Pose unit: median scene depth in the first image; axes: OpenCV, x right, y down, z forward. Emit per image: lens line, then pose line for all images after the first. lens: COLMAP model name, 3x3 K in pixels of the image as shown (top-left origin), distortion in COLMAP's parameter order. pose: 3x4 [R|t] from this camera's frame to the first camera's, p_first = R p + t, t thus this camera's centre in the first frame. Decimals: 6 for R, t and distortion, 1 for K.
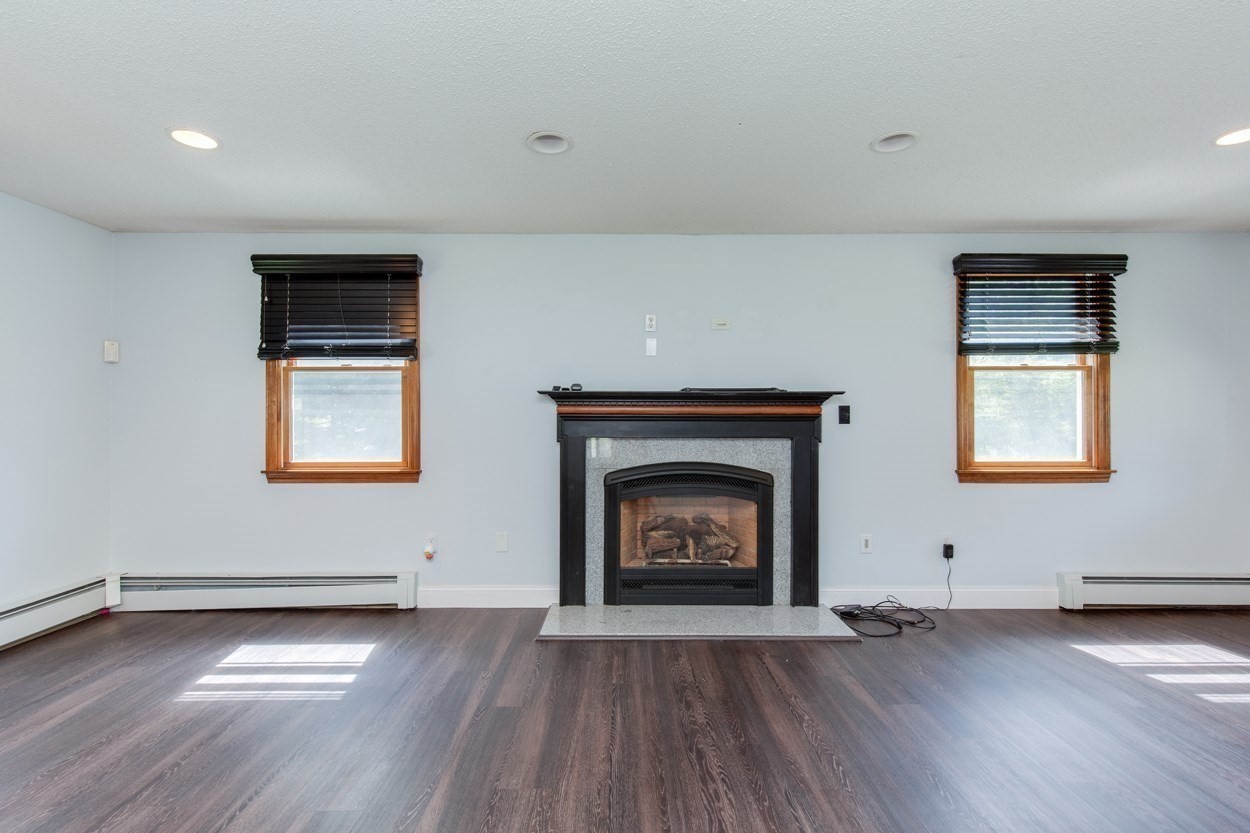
lens RADIAL K [[574.0, 0, 626.6], [0, 574.0, 416.5], [0, 0, 1]] dist [0.005601, -0.001575]
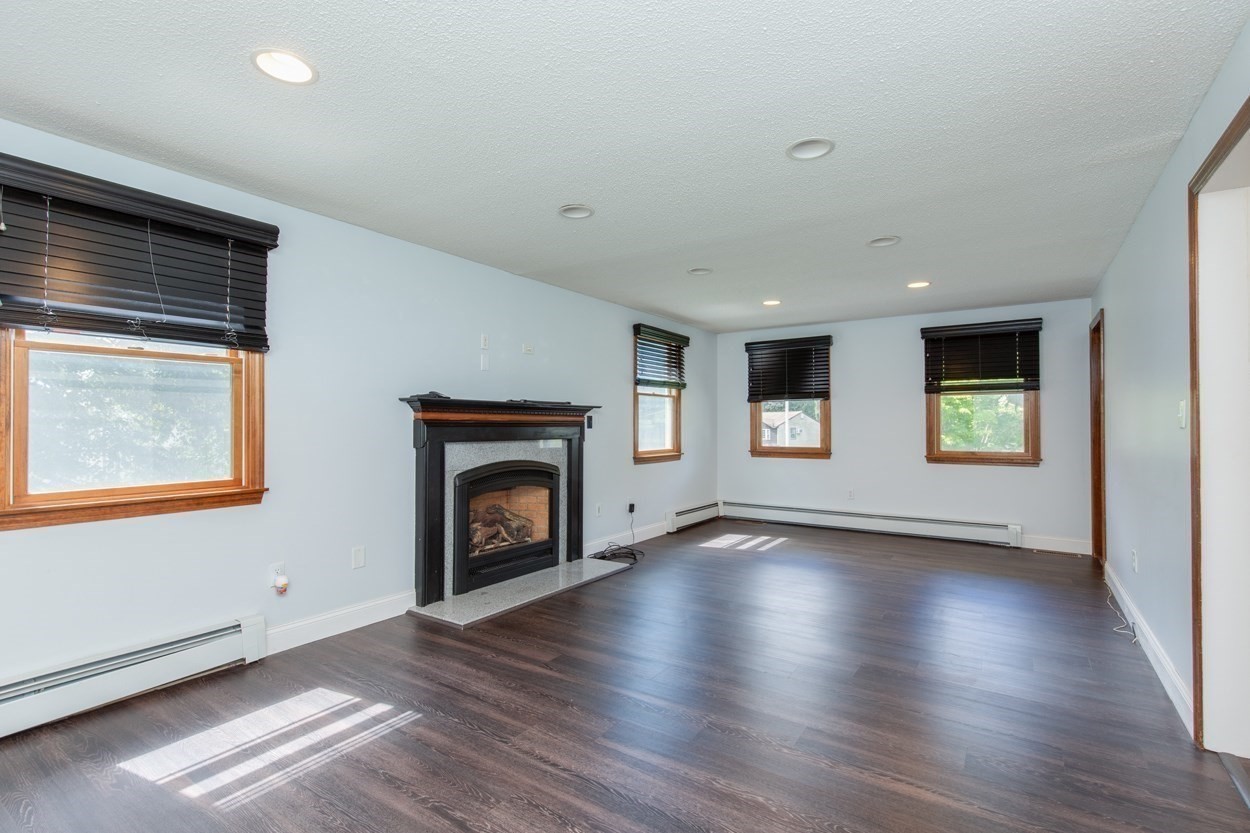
lens RADIAL K [[574.0, 0, 627.0], [0, 574.0, 419.2], [0, 0, 1]] dist [0.005601, -0.001575]
pose [[0.563134, 0.008352, 0.826323, -0.760759], [-0.004875, 0.999965, -0.006785, -0.000972], [-0.826351, -0.000207, 0.563155, 0.116748]]
